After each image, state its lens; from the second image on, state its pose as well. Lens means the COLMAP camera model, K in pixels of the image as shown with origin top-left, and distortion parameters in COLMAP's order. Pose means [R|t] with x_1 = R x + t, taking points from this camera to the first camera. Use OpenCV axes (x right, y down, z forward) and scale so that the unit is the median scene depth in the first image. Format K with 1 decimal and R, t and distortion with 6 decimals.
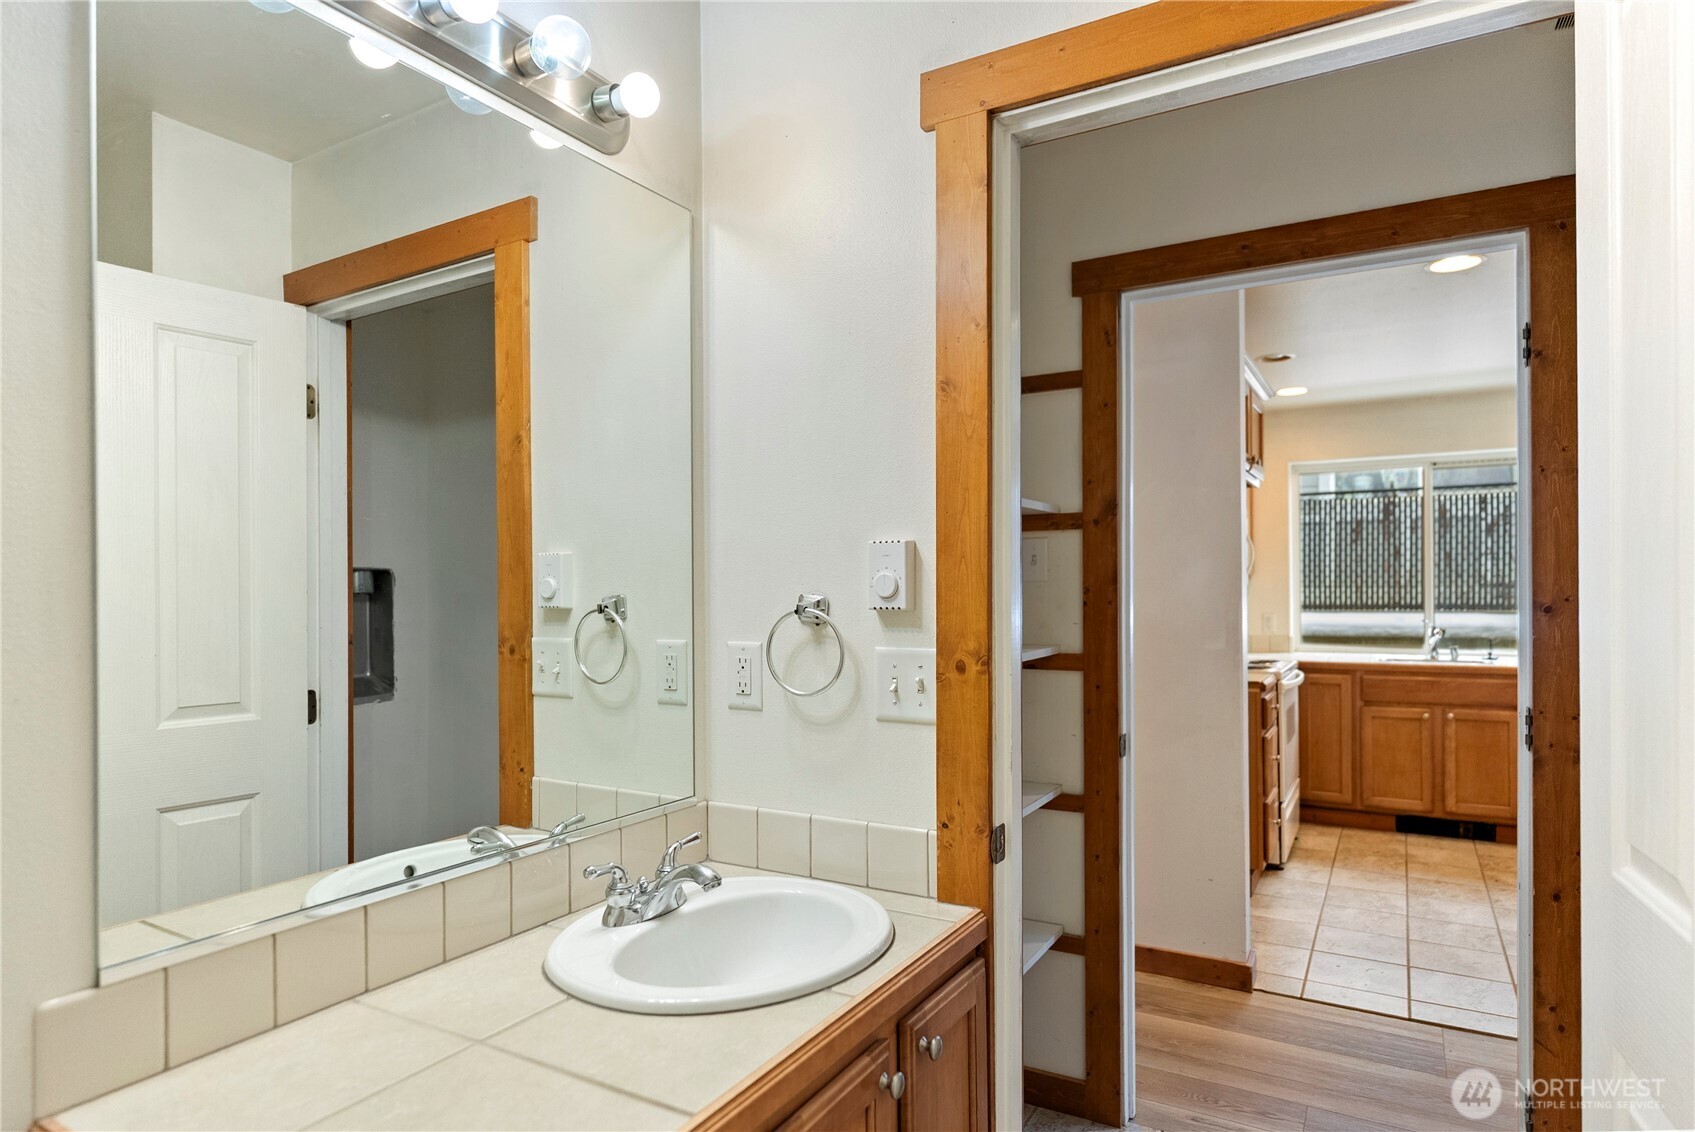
lens RADIAL K [[969.7, 0, 831.9], [0, 969.7, 596.1], [0, 0, 1]] dist [0.000835, -0.001596]
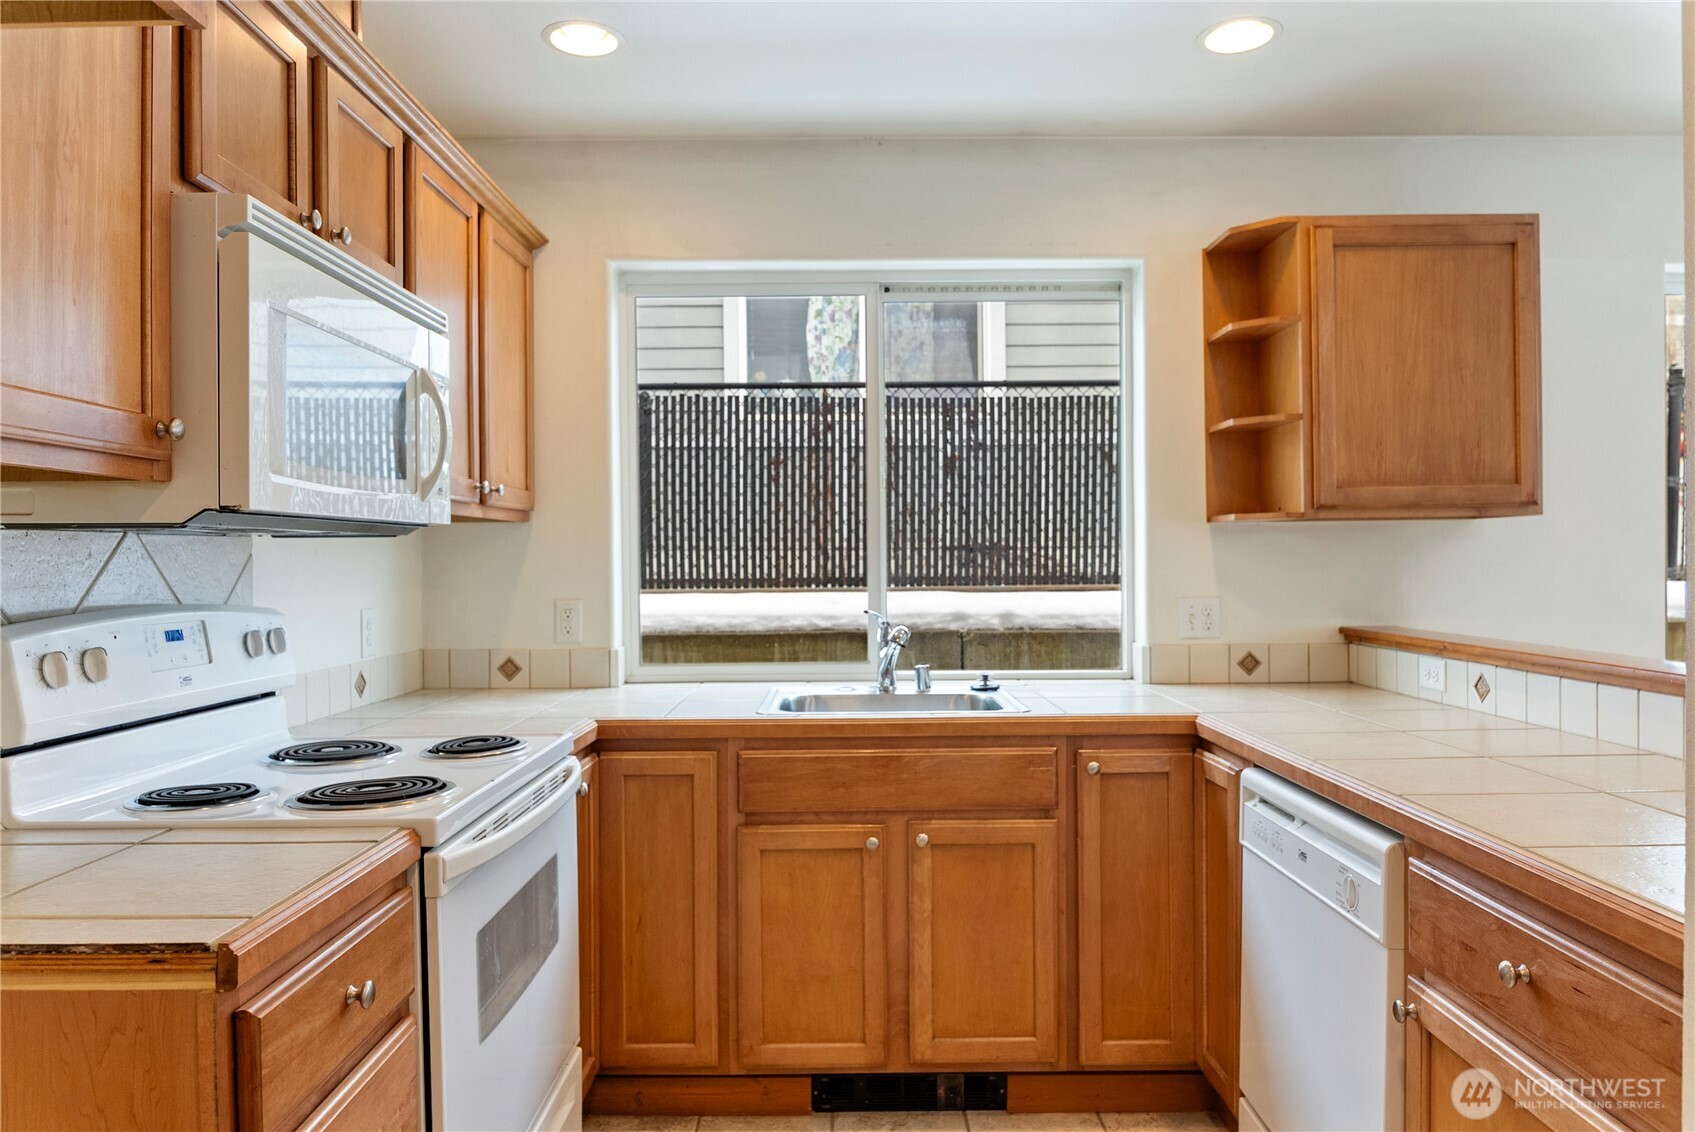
lens RADIAL K [[1141.5, 0, 843.9], [0, 1141.5, 575.4], [0, 0, 1]] dist [-0.006199, -0.013527]
pose [[0.863278, -0.003356, 0.504717, 0.871520], [0.000937, 0.999987, 0.005048, 0.013695], [-0.504727, -0.003885, 0.863270, 1.433226]]
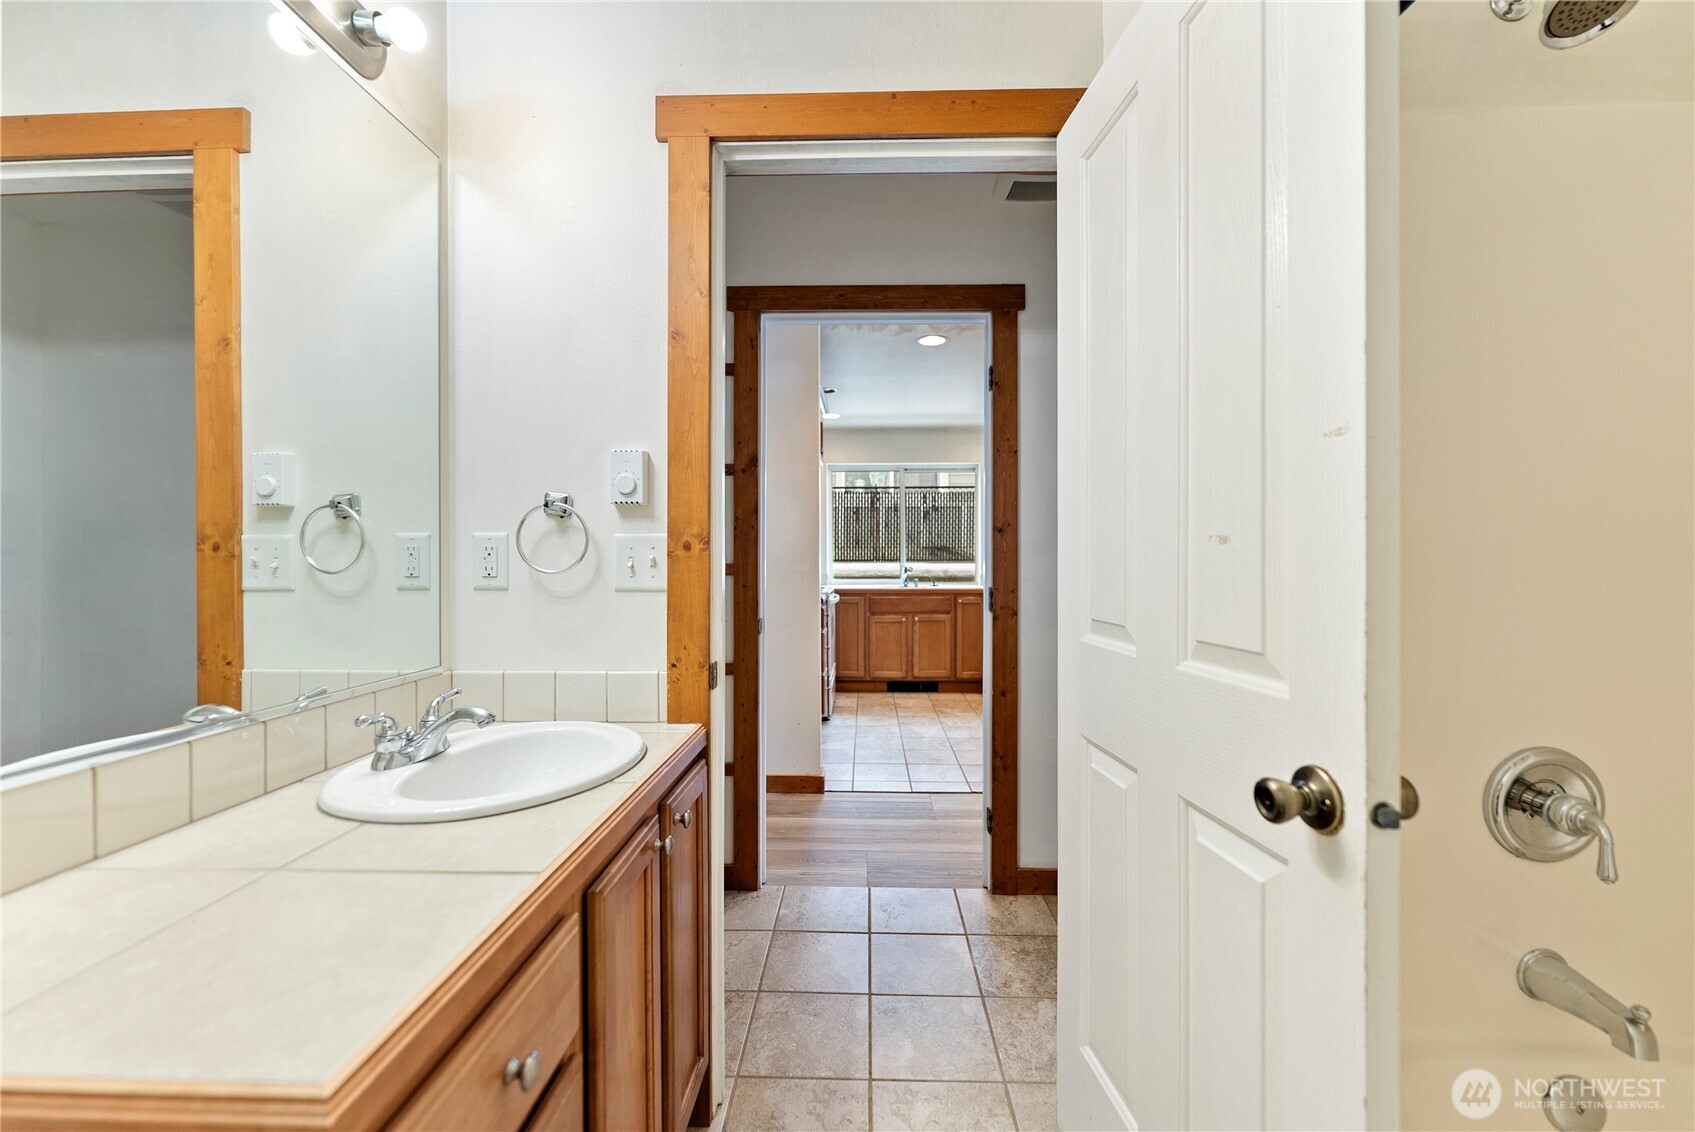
lens RADIAL K [[688.8, 0, 849.3], [0, 688.8, 564.1], [0, 0, 1]] dist [0.001972, -0.001814]
pose [[0.874457, 0.002649, 0.485095, -0.097407], [-0.002955, 0.999996, -0.000133, 0.071117], [-0.485094, -0.001317, 0.874461, 0.040490]]
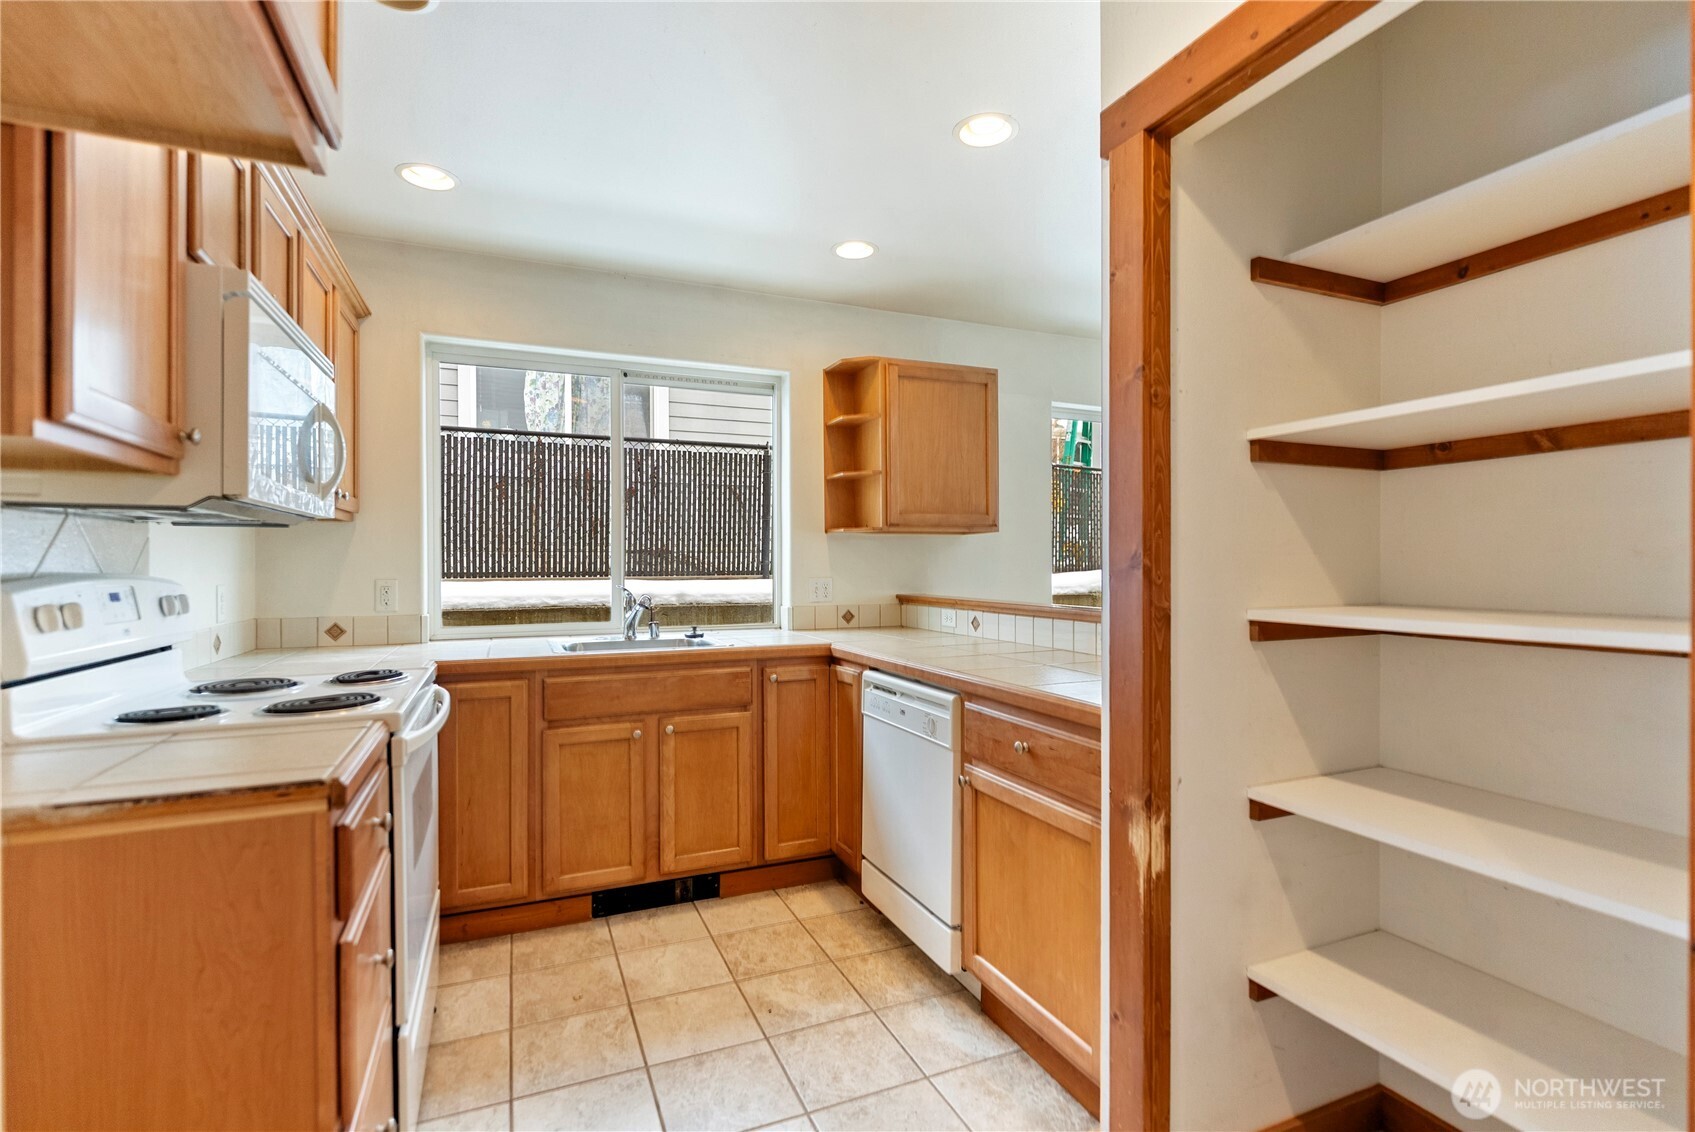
lens RADIAL K [[792.9, 0, 849.4], [0, 792.9, 570.0], [0, 0, 1]] dist [-0.000293, -0.001356]
pose [[0.592015, 0.003368, 0.805920, 0.664954], [-0.000272, 0.999992, -0.003980, 0.040693], [-0.805927, 0.002137, 0.592012, 1.411871]]
